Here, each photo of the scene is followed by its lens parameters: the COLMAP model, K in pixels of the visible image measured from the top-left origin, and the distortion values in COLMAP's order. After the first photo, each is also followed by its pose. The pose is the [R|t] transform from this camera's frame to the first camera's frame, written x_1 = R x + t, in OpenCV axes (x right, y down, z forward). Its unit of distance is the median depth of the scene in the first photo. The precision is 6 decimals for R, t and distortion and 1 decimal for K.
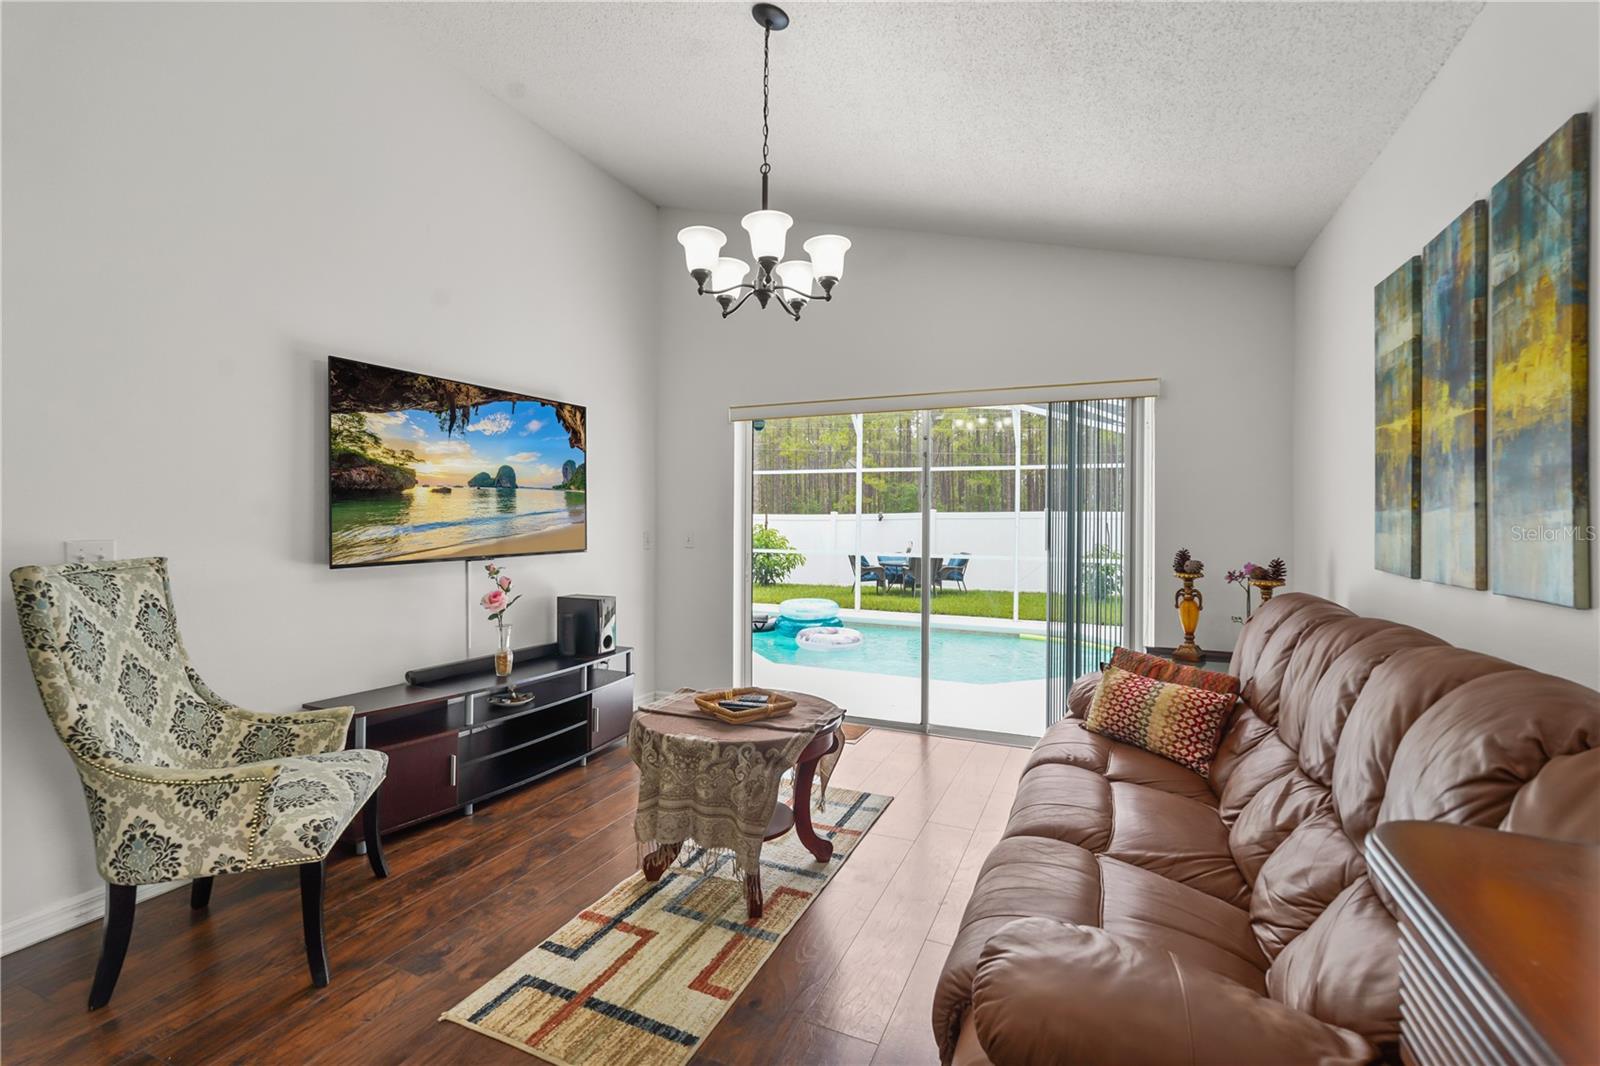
lens RADIAL K [[711.9, 0, 791.7], [0, 711.9, 518.7], [0, 0, 1]] dist [-0.009374, 0.000308]
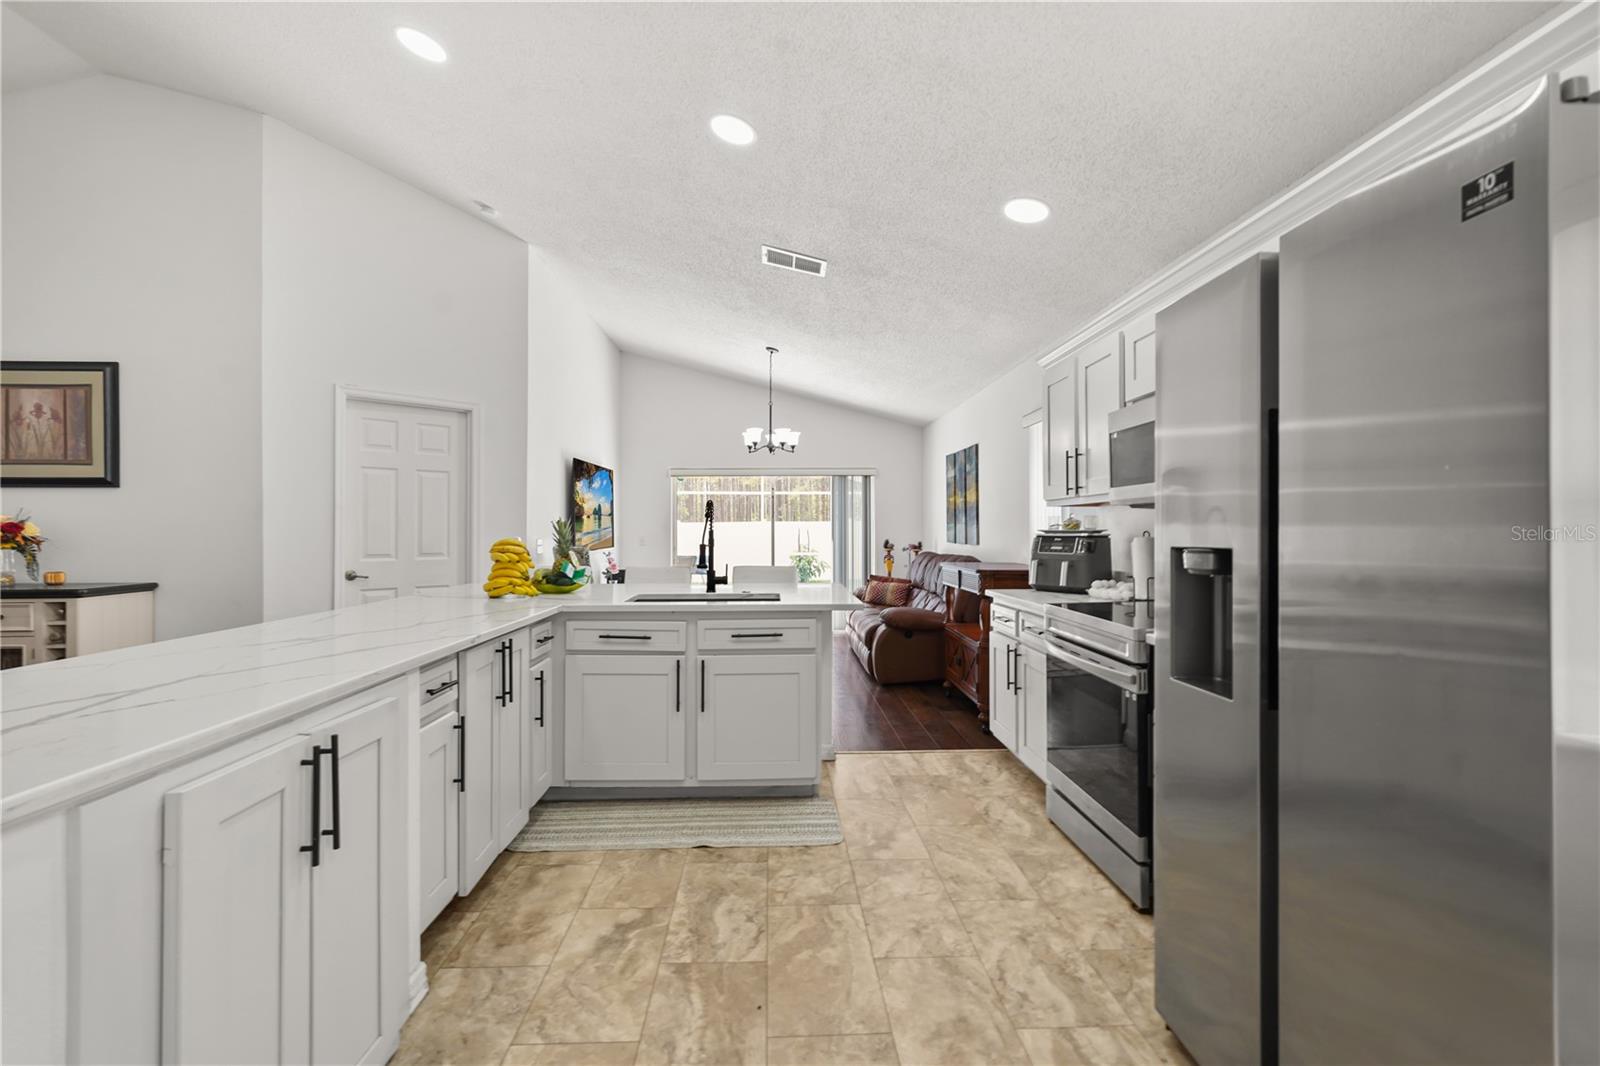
lens RADIAL K [[700.3, 0, 805.9], [0, 700.3, 530.3], [0, 0, 1]] dist [-0.009382, 0.000310]
pose [[0.890434, -0.009759, 0.455008, -1.253142], [0.008290, 0.999952, 0.005223, -0.005315], [-0.455037, -0.000878, 0.890472, -1.620281]]
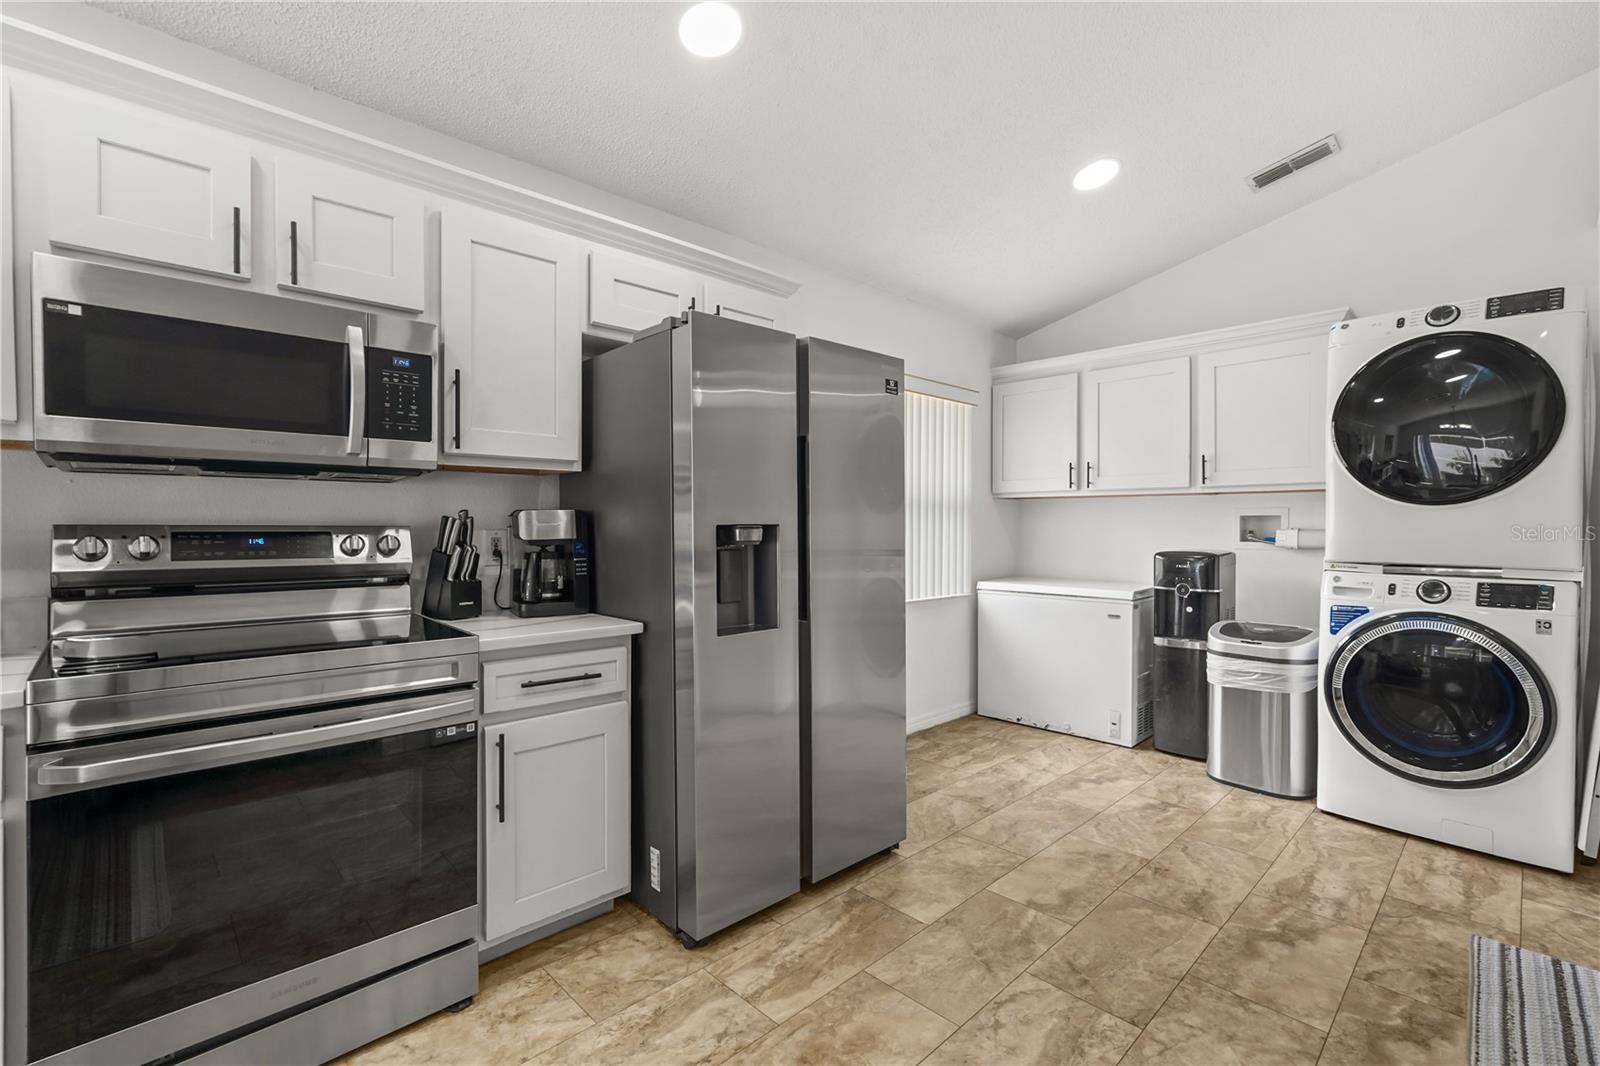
lens RADIAL K [[700.3, 0, 805.9], [0, 700.3, 530.3], [0, 0, 1]] dist [-0.009382, 0.000310]
pose [[-0.926229, -0.017352, 0.376563, -1.001668], [-0.013490, 0.999826, 0.012893, 0.013250], [-0.376721, 0.006862, -0.926301, -0.370177]]
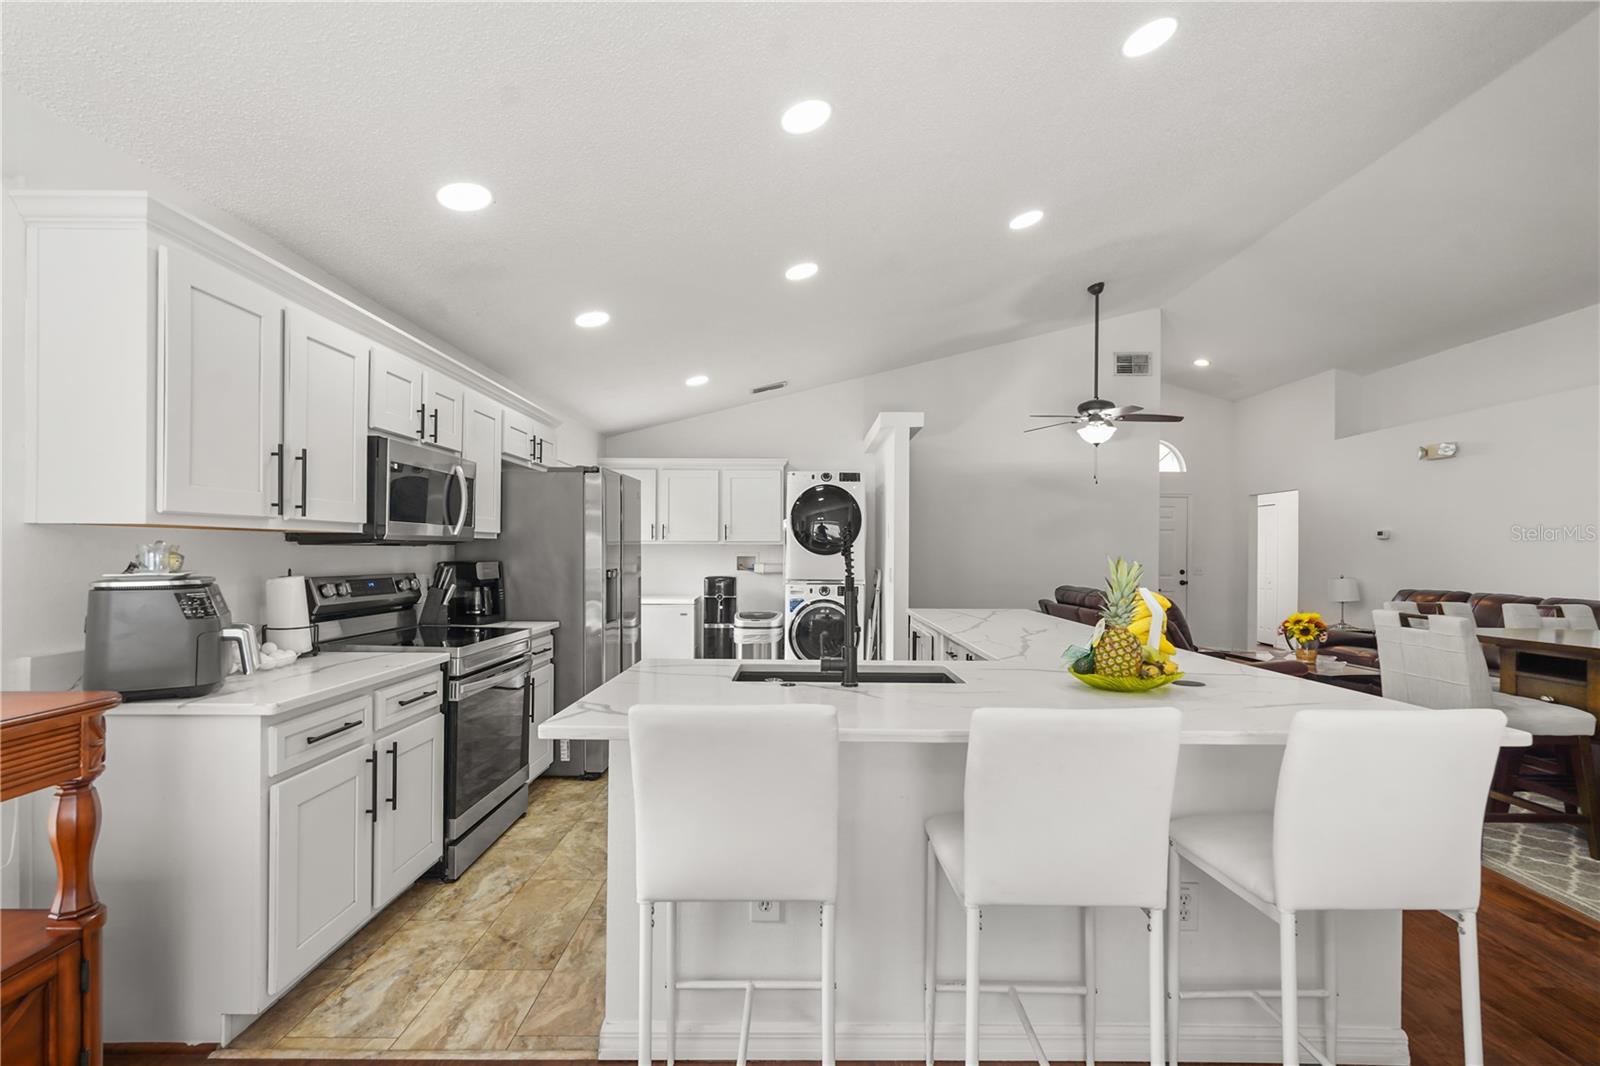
lens RADIAL K [[714.9, 0, 798.9], [0, 714.9, 547.6], [0, 0, 1]] dist [-0.001703, -0.000075]
pose [[-0.912776, -0.018937, -0.408021, -0.270720], [-0.016226, 0.999817, -0.010106, -0.026798], [0.408137, -0.002604, -0.912917, 0.741896]]
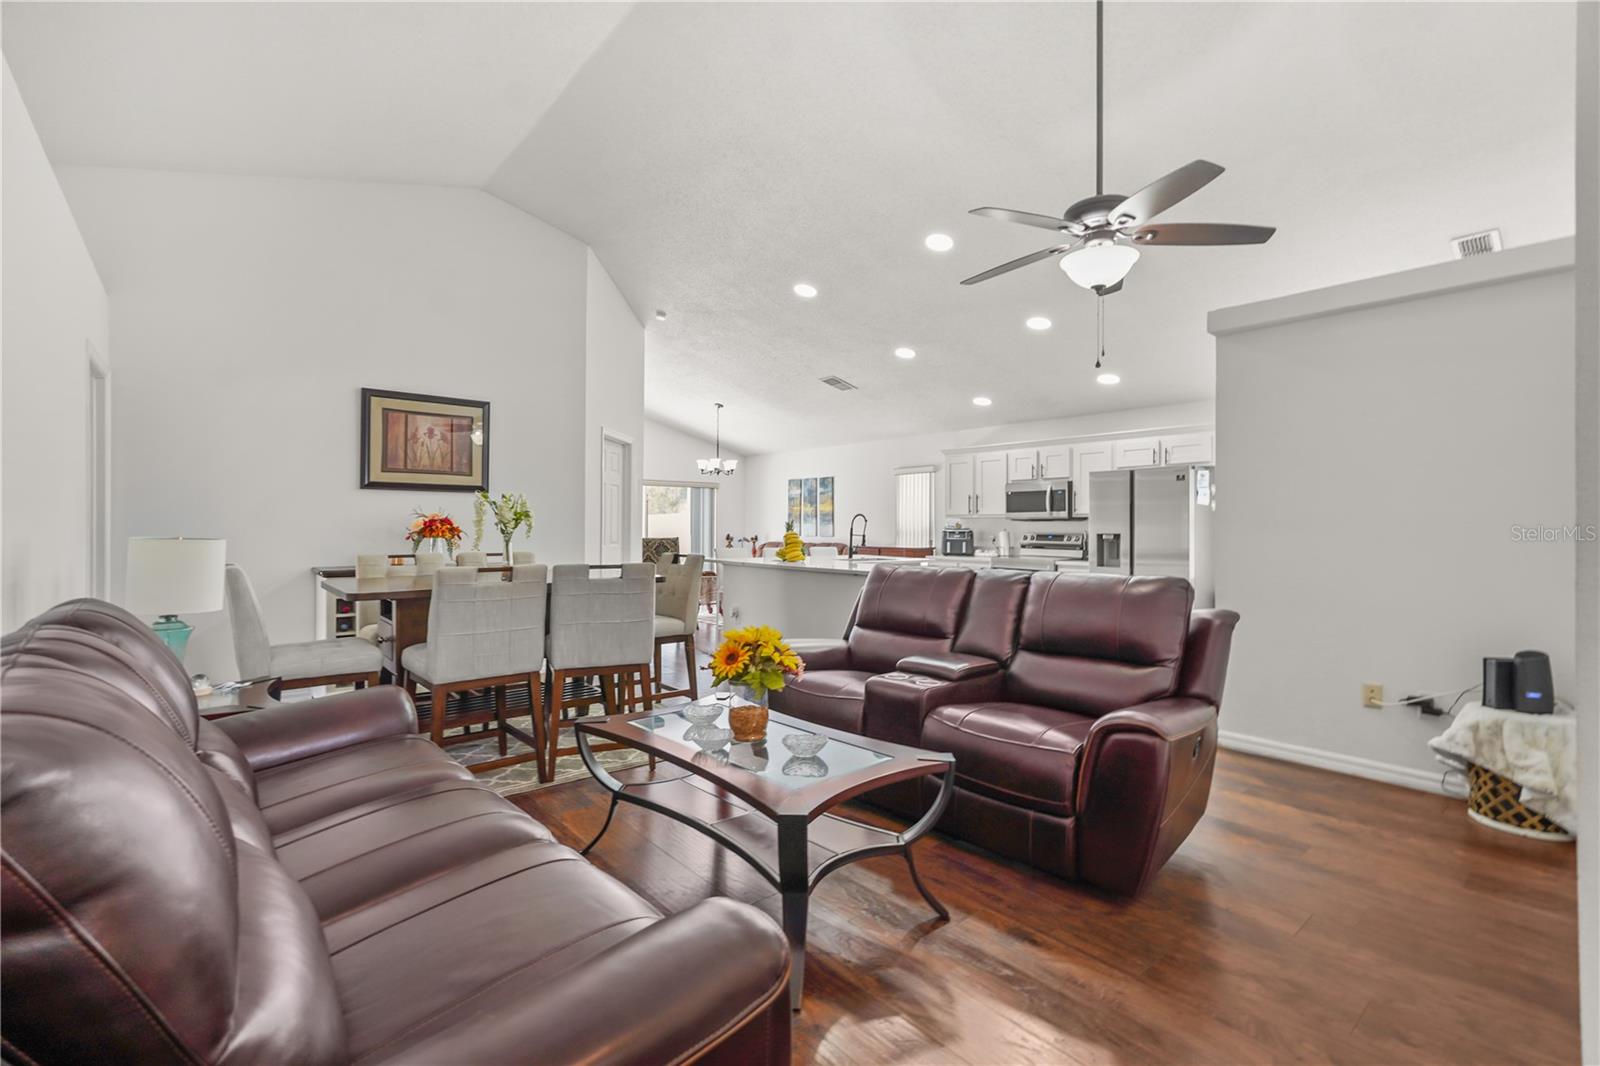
lens RADIAL K [[700.3, 0, 805.9], [0, 700.3, 530.3], [0, 0, 1]] dist [-0.009382, 0.000310]
pose [[0.429153, -0.008384, 0.903193, -3.738762], [-0.003693, 0.999932, 0.011037, -0.021536], [-0.903224, -0.008072, 0.429093, -1.301730]]
